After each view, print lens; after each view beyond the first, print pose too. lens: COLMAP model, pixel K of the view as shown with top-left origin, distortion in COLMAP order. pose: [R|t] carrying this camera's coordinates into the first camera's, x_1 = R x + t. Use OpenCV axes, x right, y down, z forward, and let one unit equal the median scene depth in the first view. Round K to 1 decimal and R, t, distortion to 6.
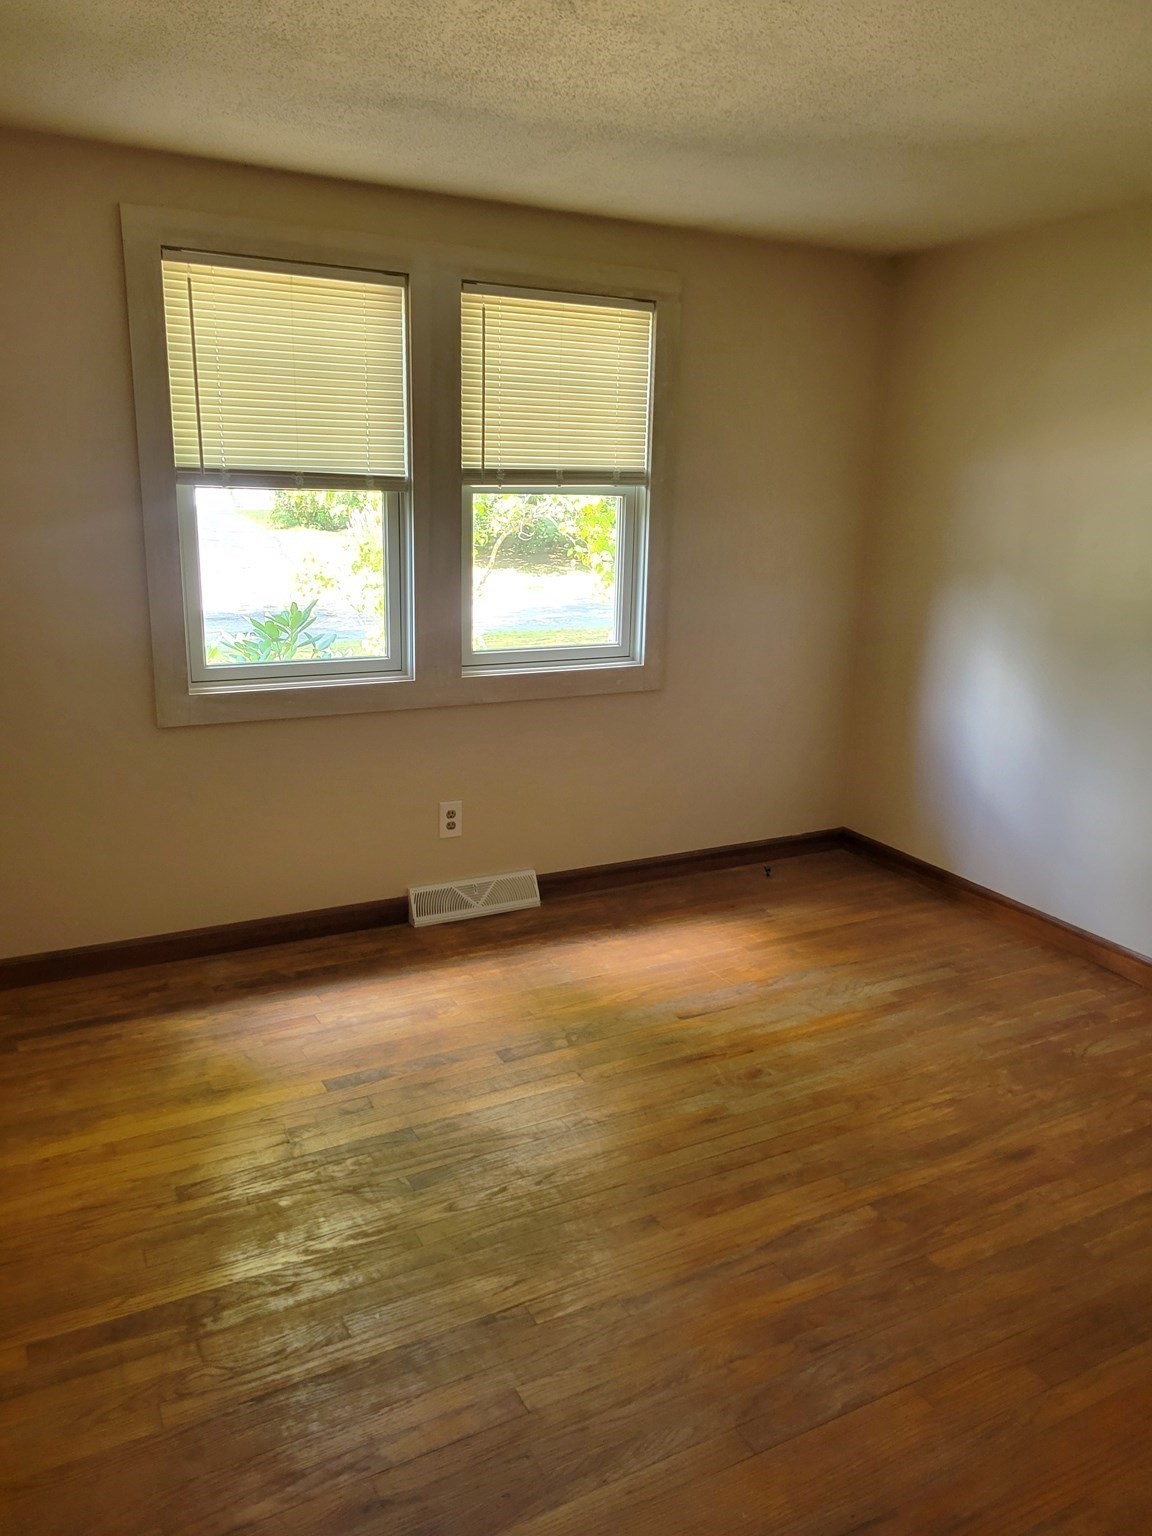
lens RADIAL K [[1162.9, 0, 576.8], [0, 1162.9, 755.0], [0, 0, 1]] dist [0.040392, 0.002553]
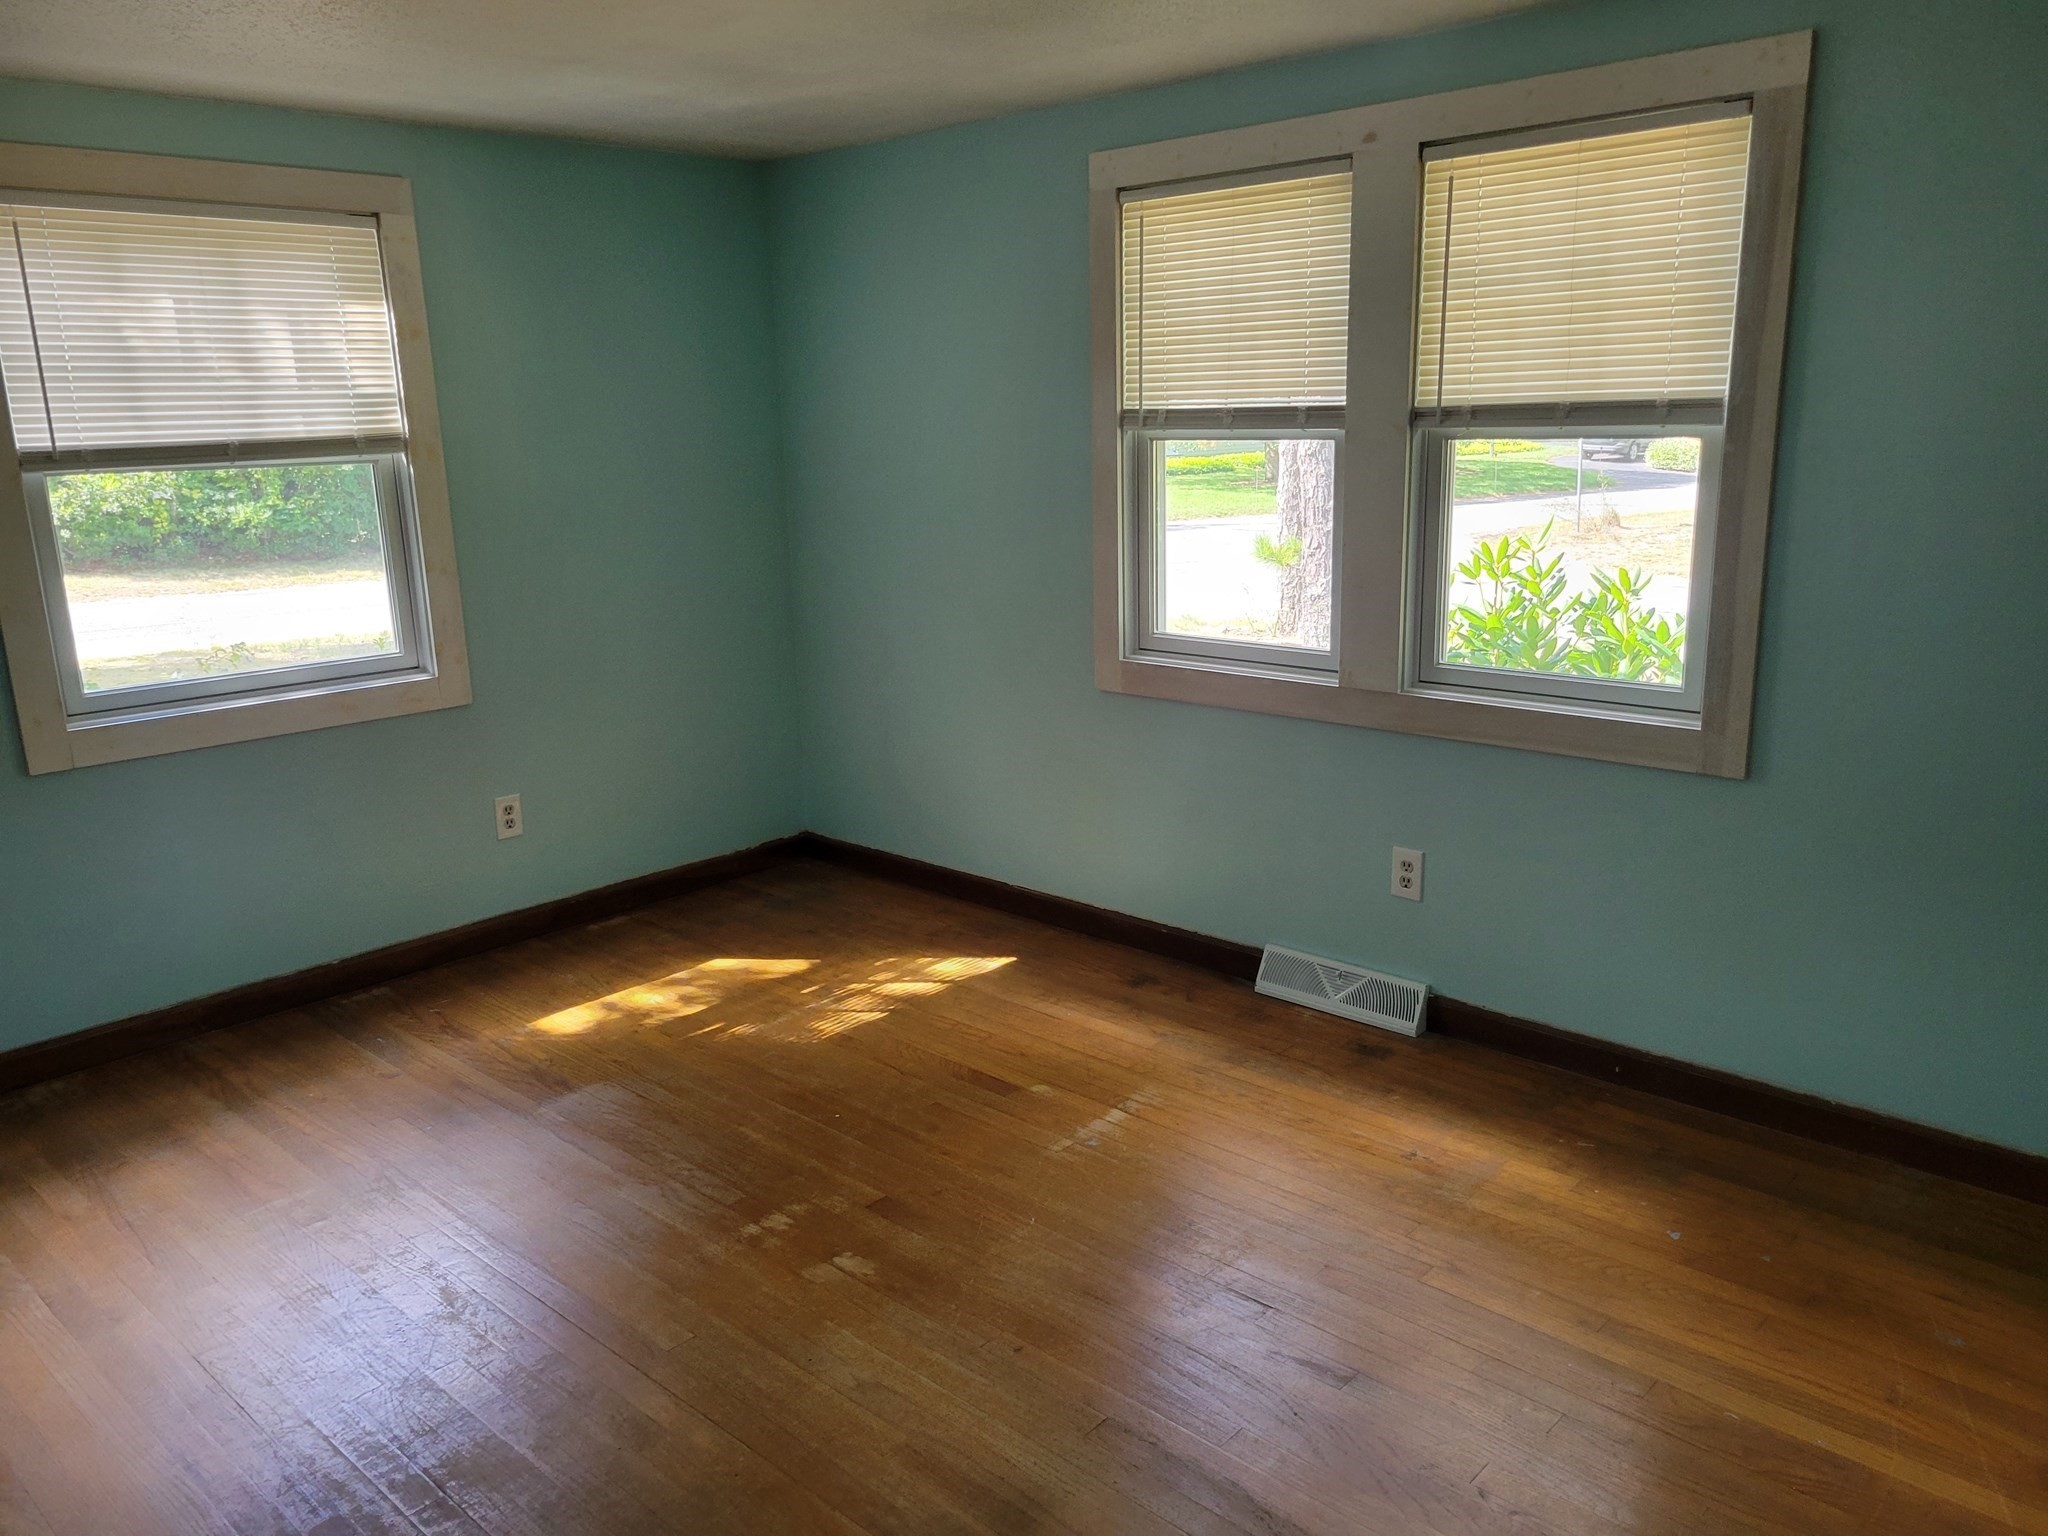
lens RADIAL K [[1550.5, 0, 1024.0], [0, 1550.5, 768.0], [0, 0, 1]] dist [0.040392, 0.002553]
pose [[0.311663, 0.191829, -0.930628, 0.764239], [-0.194998, 0.971476, 0.134945, -0.110101], [0.929969, 0.139414, 0.340179, 0.475034]]
